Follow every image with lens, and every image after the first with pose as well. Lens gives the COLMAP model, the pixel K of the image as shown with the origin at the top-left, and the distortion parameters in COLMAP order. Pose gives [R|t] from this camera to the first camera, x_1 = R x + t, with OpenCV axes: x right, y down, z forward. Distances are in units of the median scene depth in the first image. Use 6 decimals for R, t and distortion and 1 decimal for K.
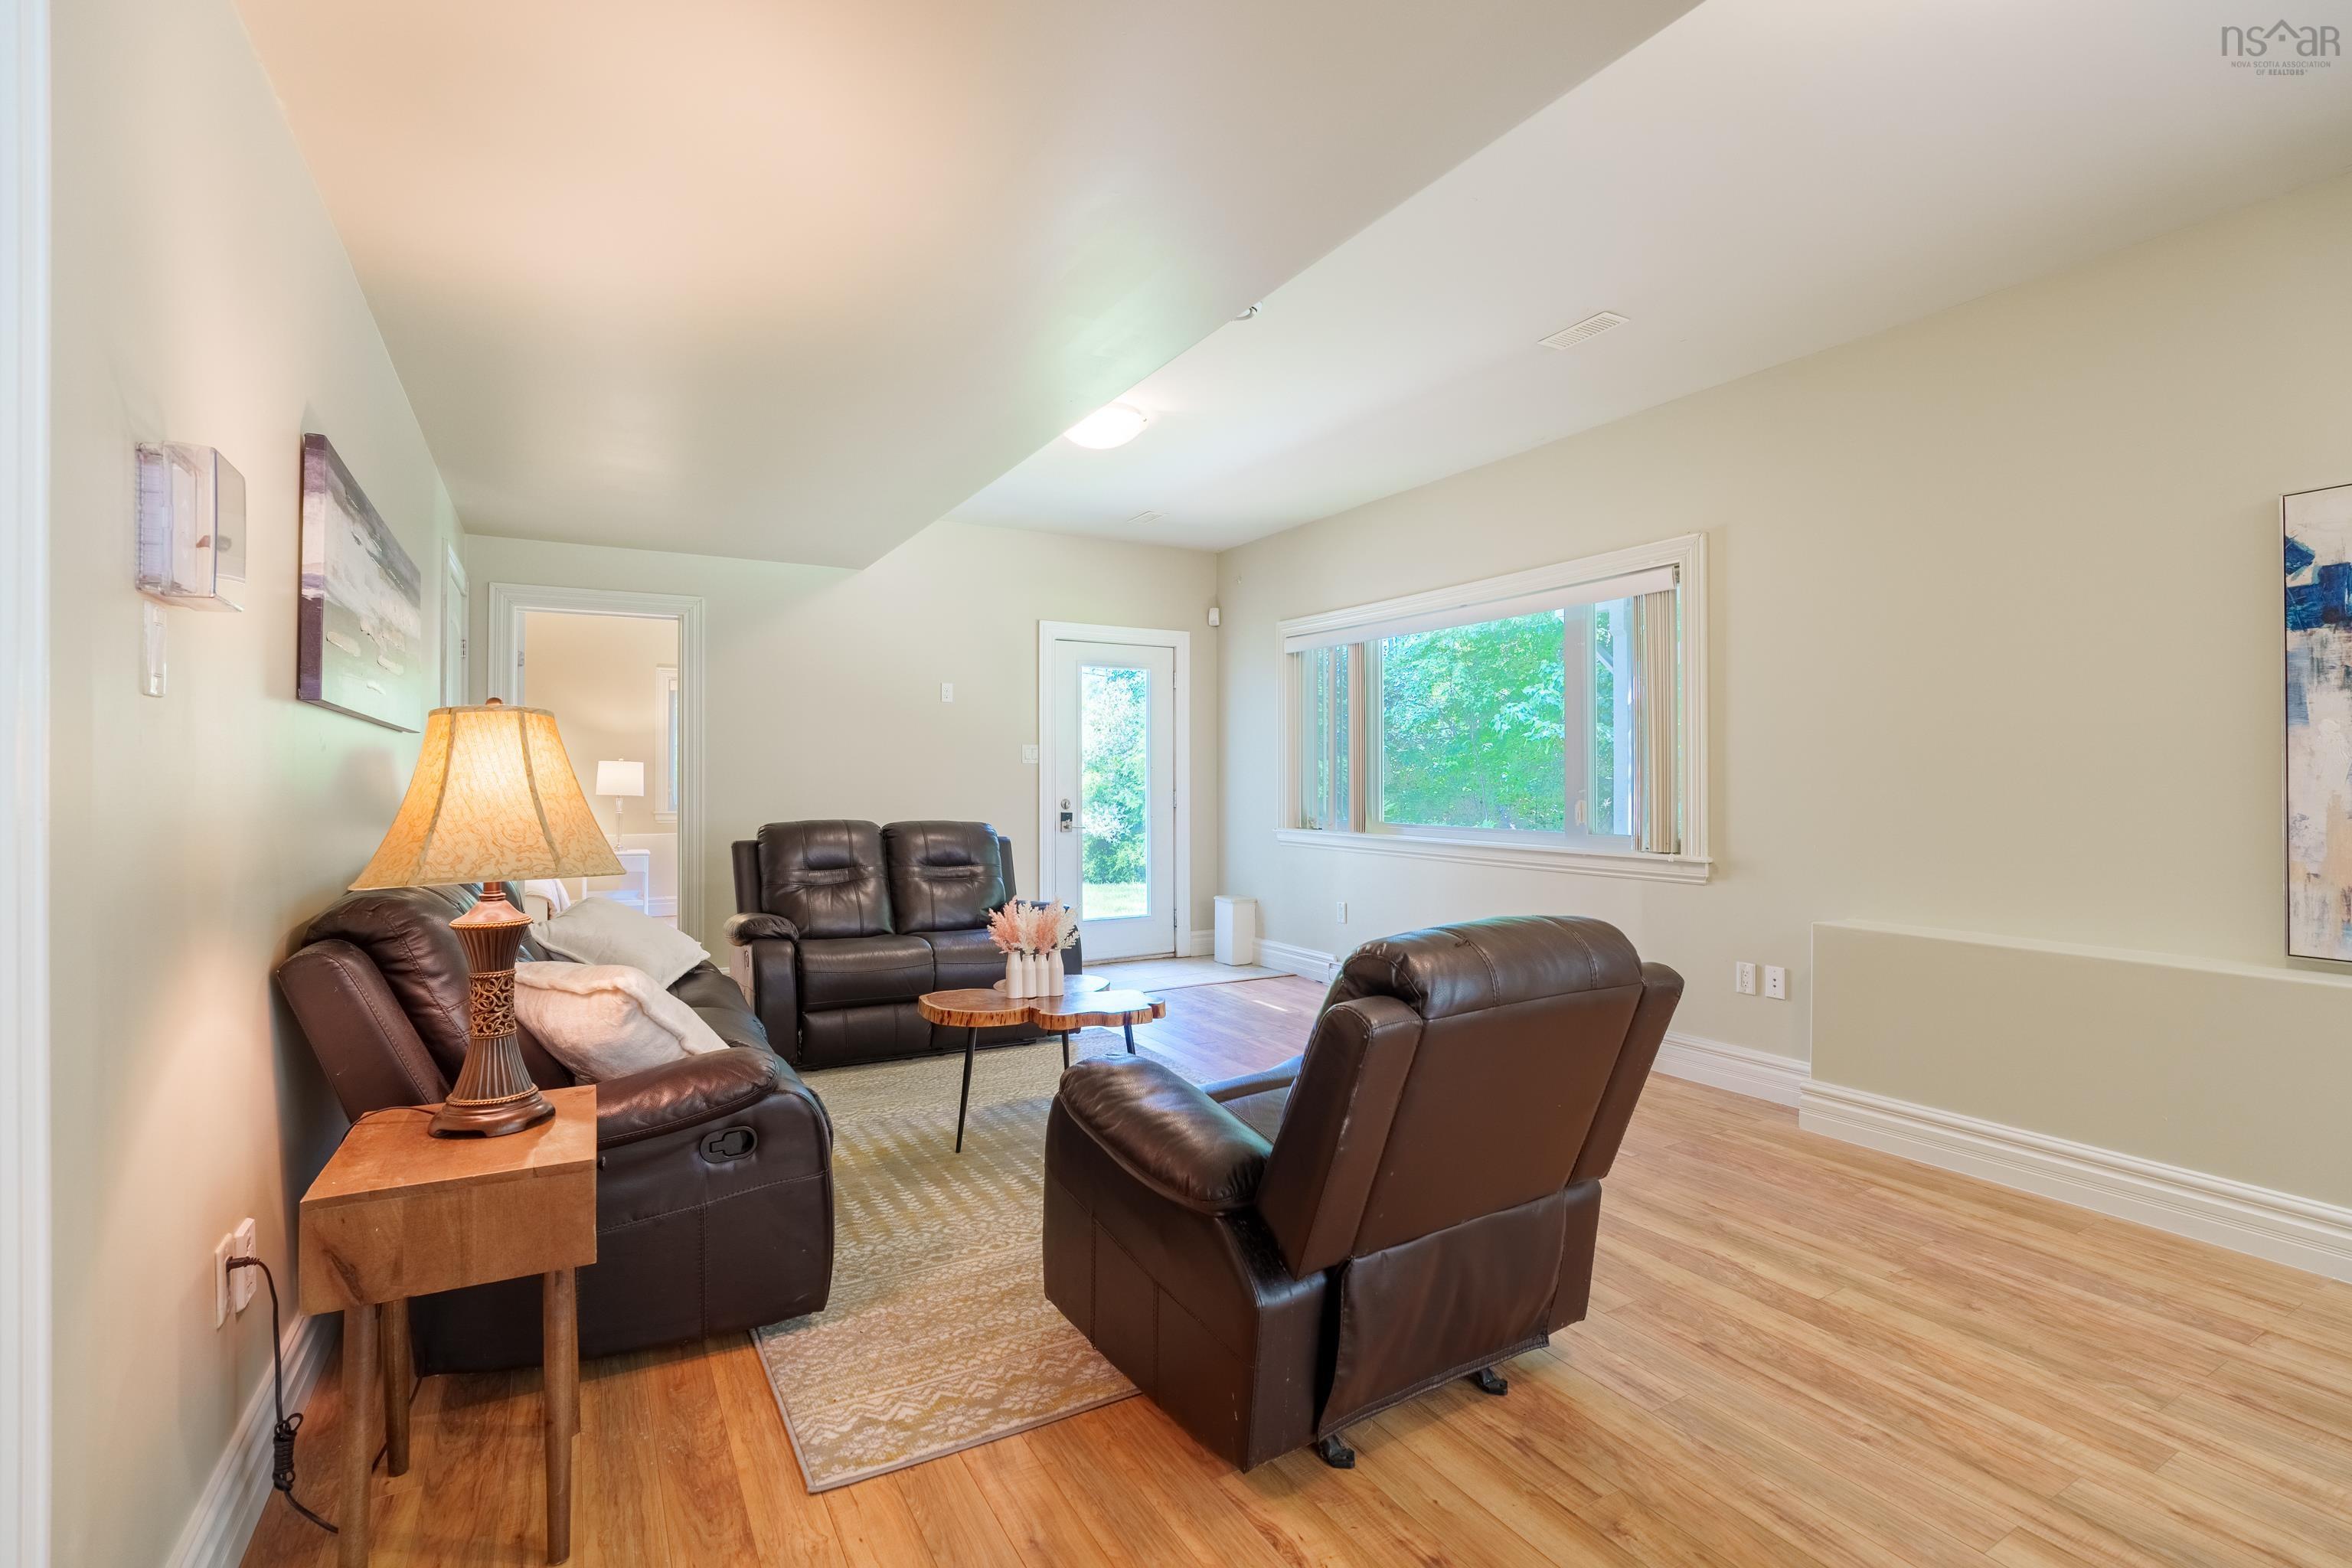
lens RADIAL K [[1045.2, 0, 1174.8], [0, 1045.2, 770.4], [0, 0, 1]] dist [-0.002307, 0.000460]
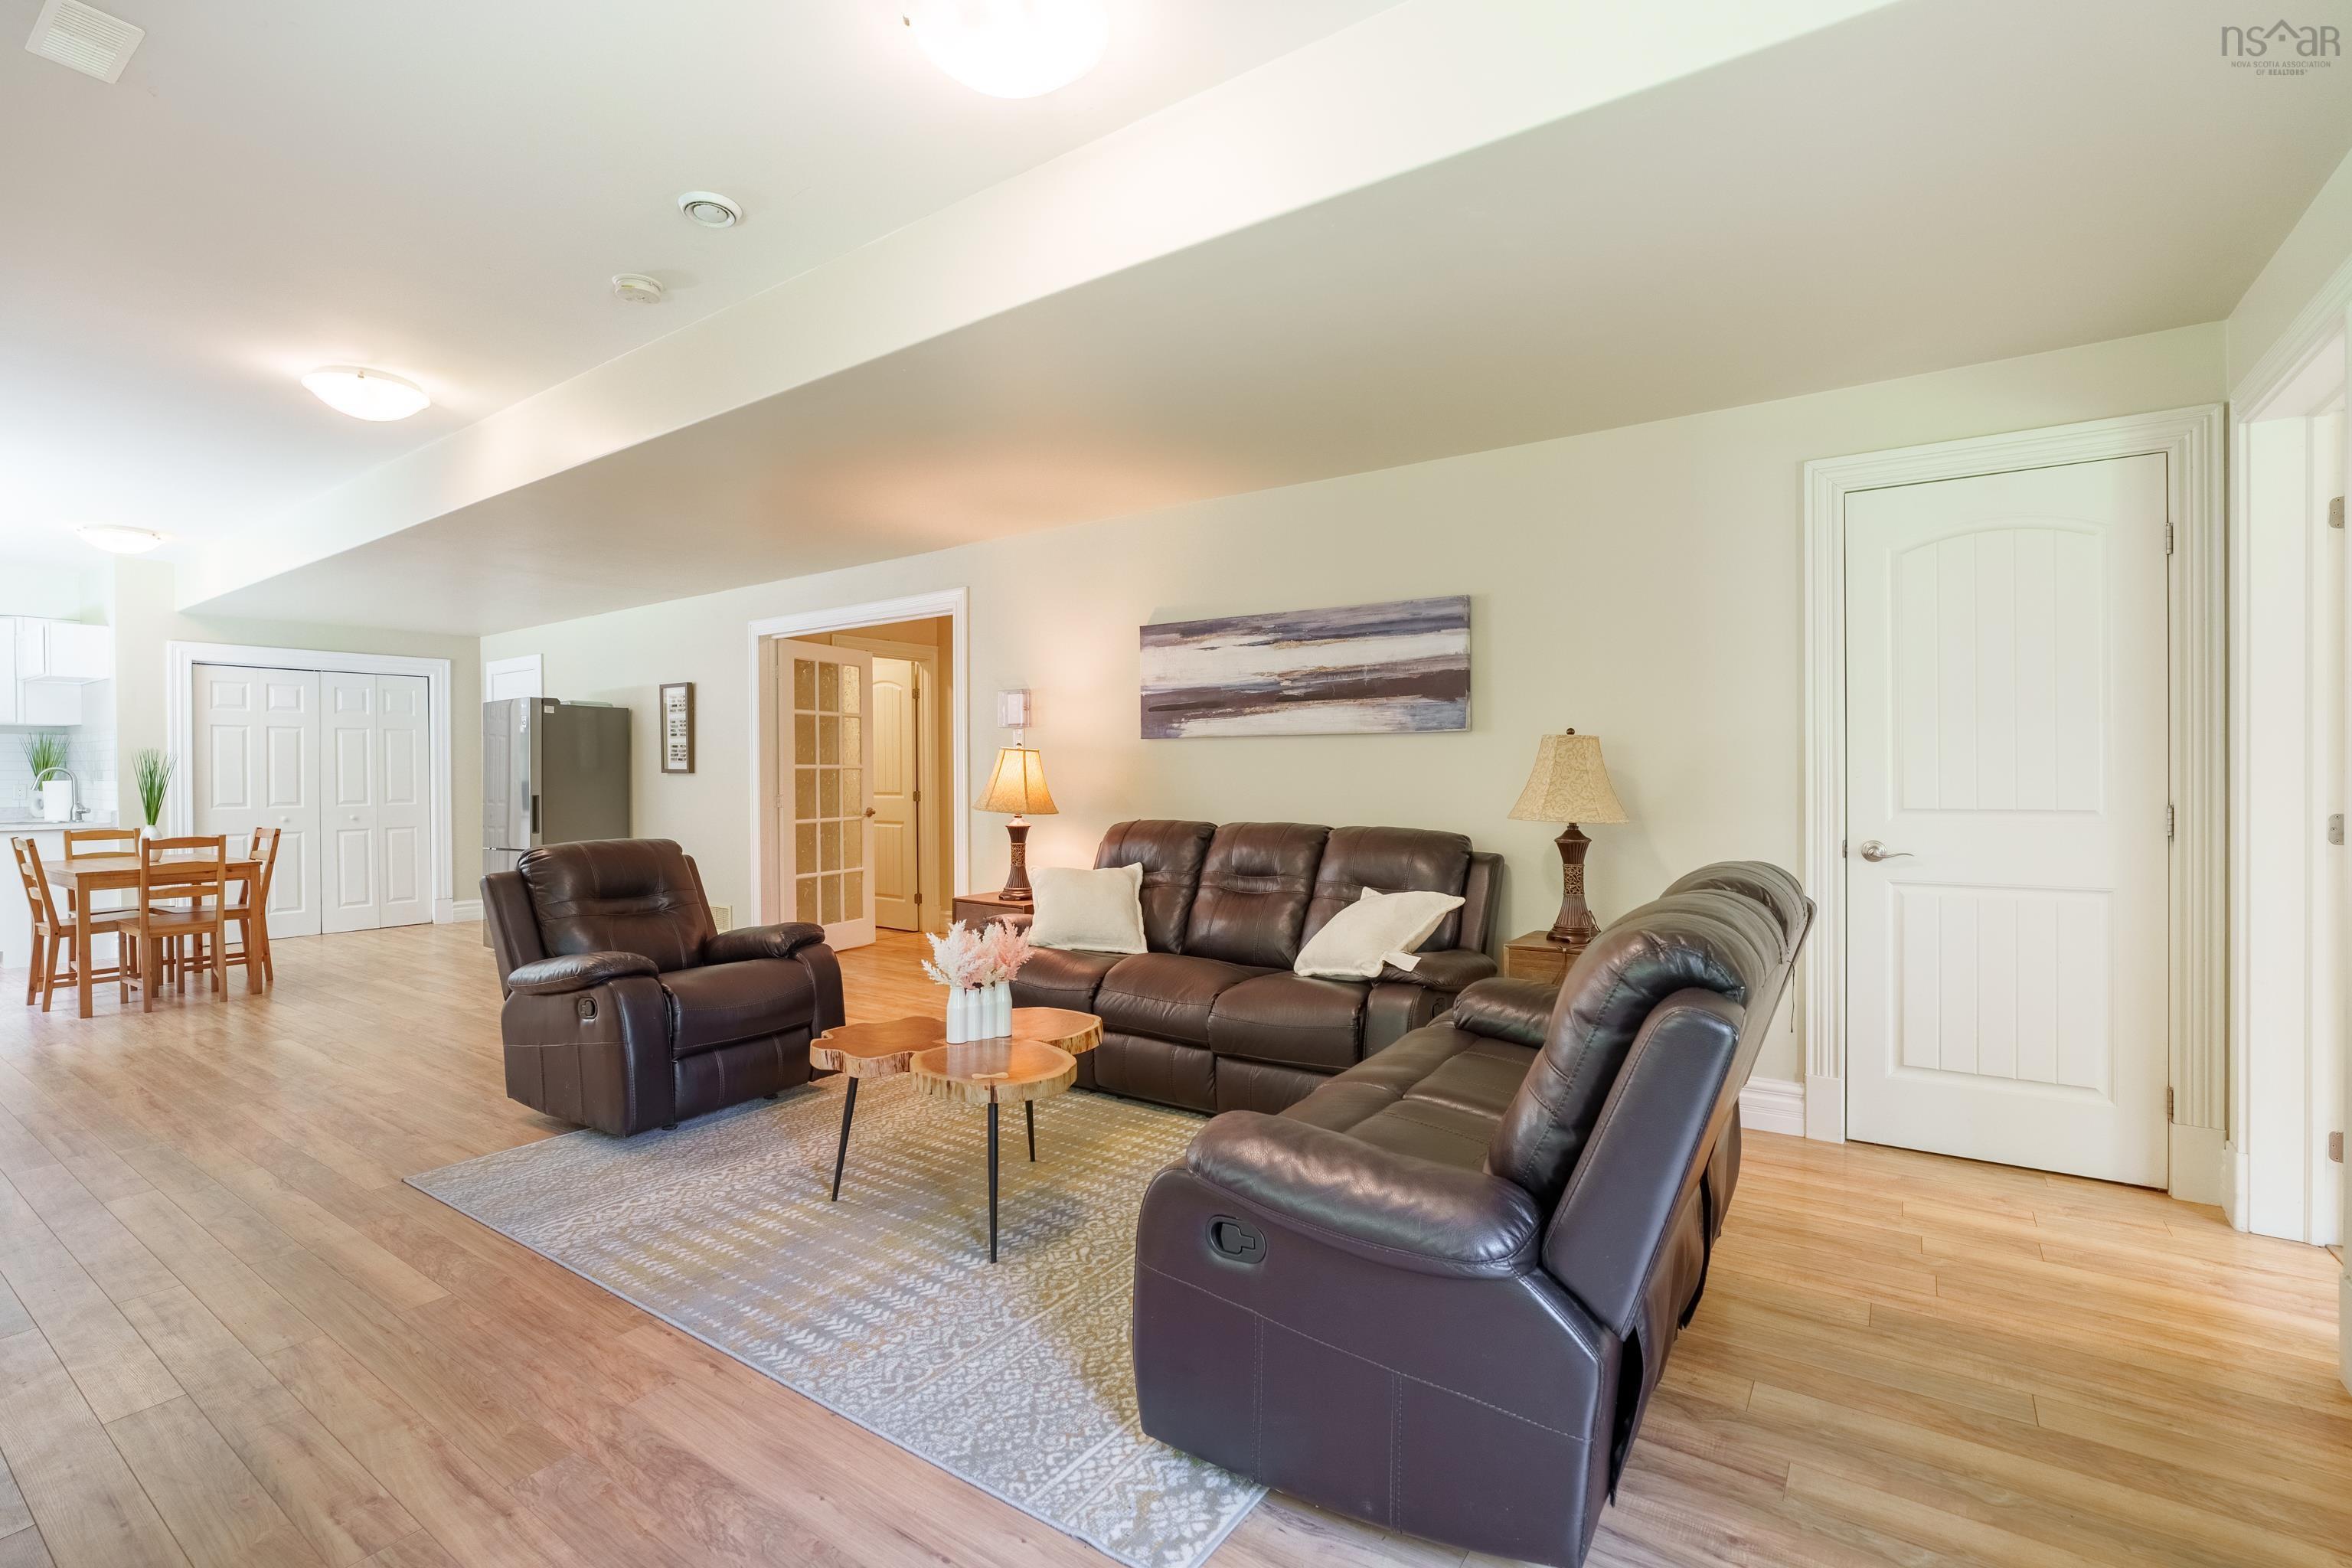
lens RADIAL K [[1045.2, 0, 1169.6], [0, 1045.2, 777.6], [0, 0, 1]] dist [-0.002307, 0.000460]
pose [[-0.909449, 0.008340, -0.415731, 0.111161], [0.008190, 0.999964, 0.002143, 0.013808], [0.415734, -0.001456, -0.909485, 2.779966]]
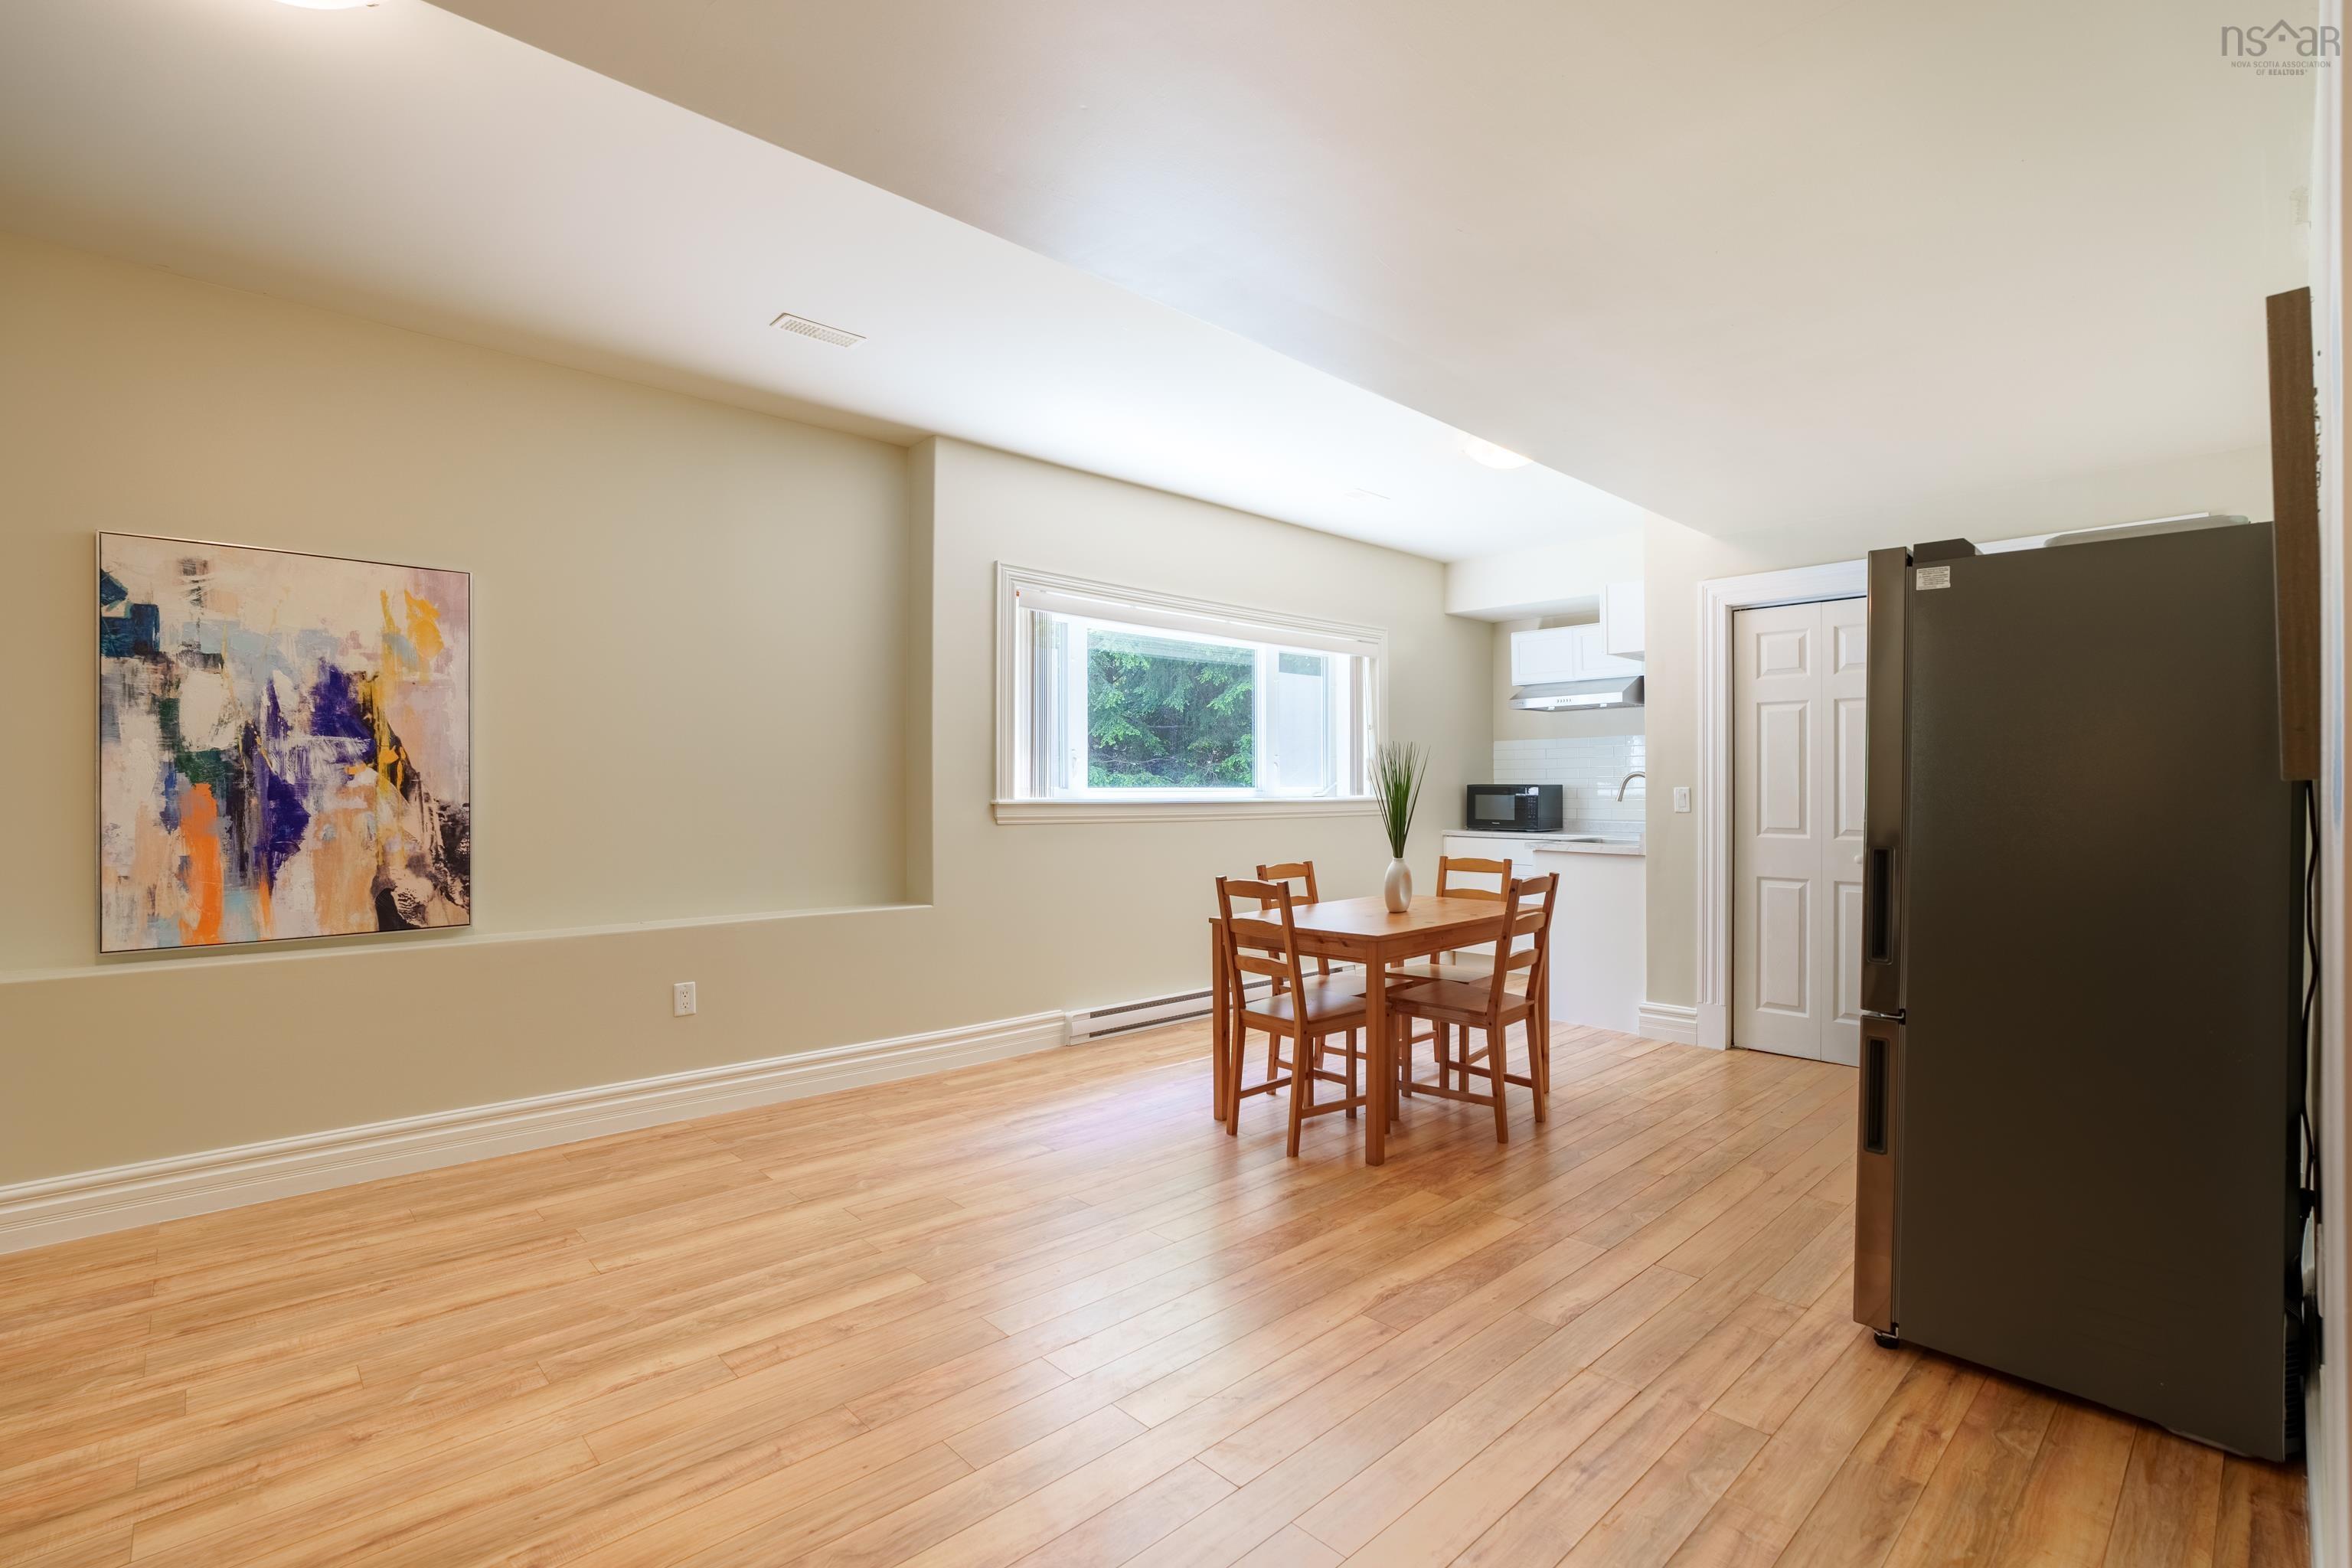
lens RADIAL K [[1045.2, 0, 1183.1], [0, 1045.2, 783.8], [0, 0, 1]] dist [-0.002307, 0.000460]
pose [[-0.217251, -0.000073, 0.976116, -0.285107], [-0.003823, 0.999992, -0.000776, -0.004140], [-0.976108, -0.003900, -0.217250, 0.149816]]
